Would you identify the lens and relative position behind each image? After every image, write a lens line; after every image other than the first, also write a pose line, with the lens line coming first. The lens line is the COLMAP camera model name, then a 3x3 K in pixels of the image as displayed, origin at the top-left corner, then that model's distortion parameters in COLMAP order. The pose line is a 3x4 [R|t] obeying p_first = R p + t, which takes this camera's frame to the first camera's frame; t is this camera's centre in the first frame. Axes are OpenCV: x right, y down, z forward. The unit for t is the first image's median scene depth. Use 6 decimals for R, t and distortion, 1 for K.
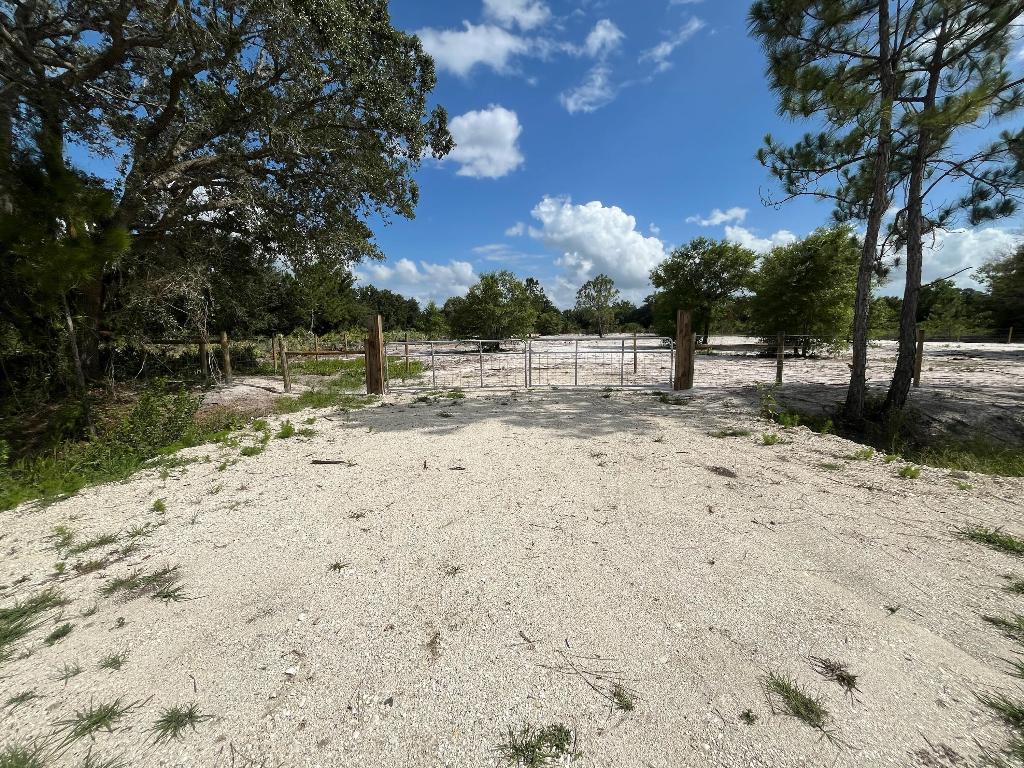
lens RADIAL K [[409.4, 0, 516.0], [0, 409.4, 382.8], [0, 0, 1]] dist [-0.007774, 0.000883]
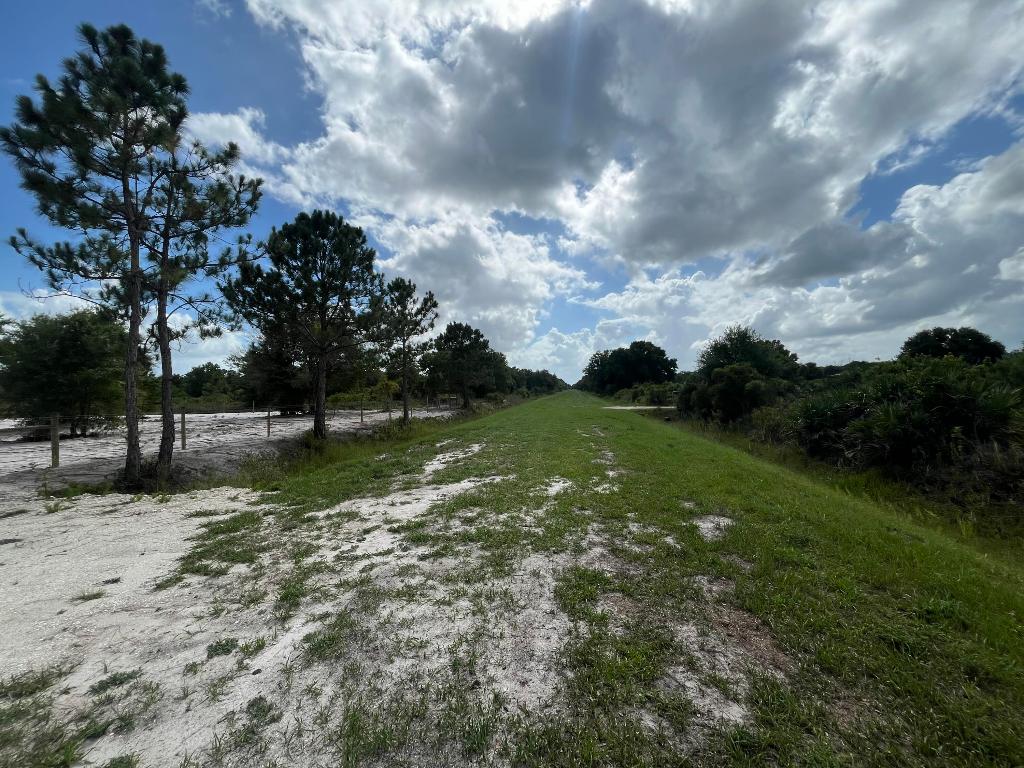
lens RADIAL K [[409.4, 0, 505.4], [0, 409.4, 380.8], [0, 0, 1]] dist [-0.007774, 0.000883]
pose [[0.154200, 0.030444, 0.987571, -0.134007], [0.153315, 0.986681, -0.054355, 0.017375], [-0.976072, 0.159791, 0.147479, -0.196615]]
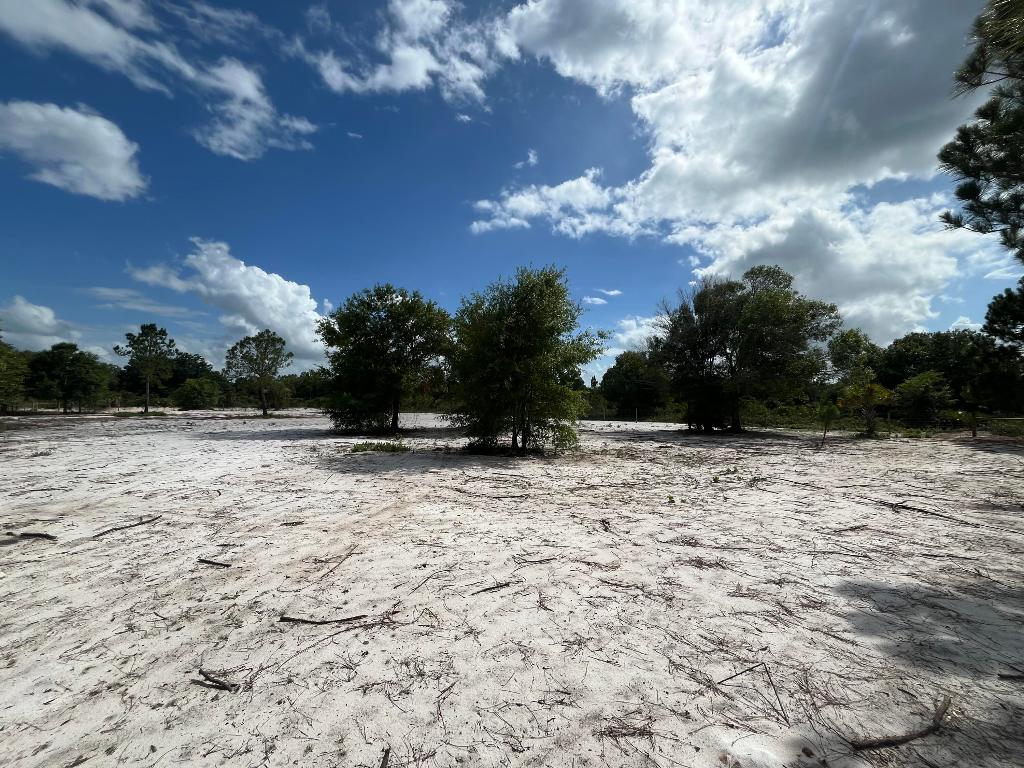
lens RADIAL K [[409.4, 0, 508.9], [0, 409.4, 383.6], [0, 0, 1]] dist [-0.007774, 0.000883]
pose [[0.787623, 0.041267, 0.614774, 0.396498], [0.067720, 0.985913, -0.152939, -0.105973], [-0.612424, 0.162091, 0.773733, 0.700506]]
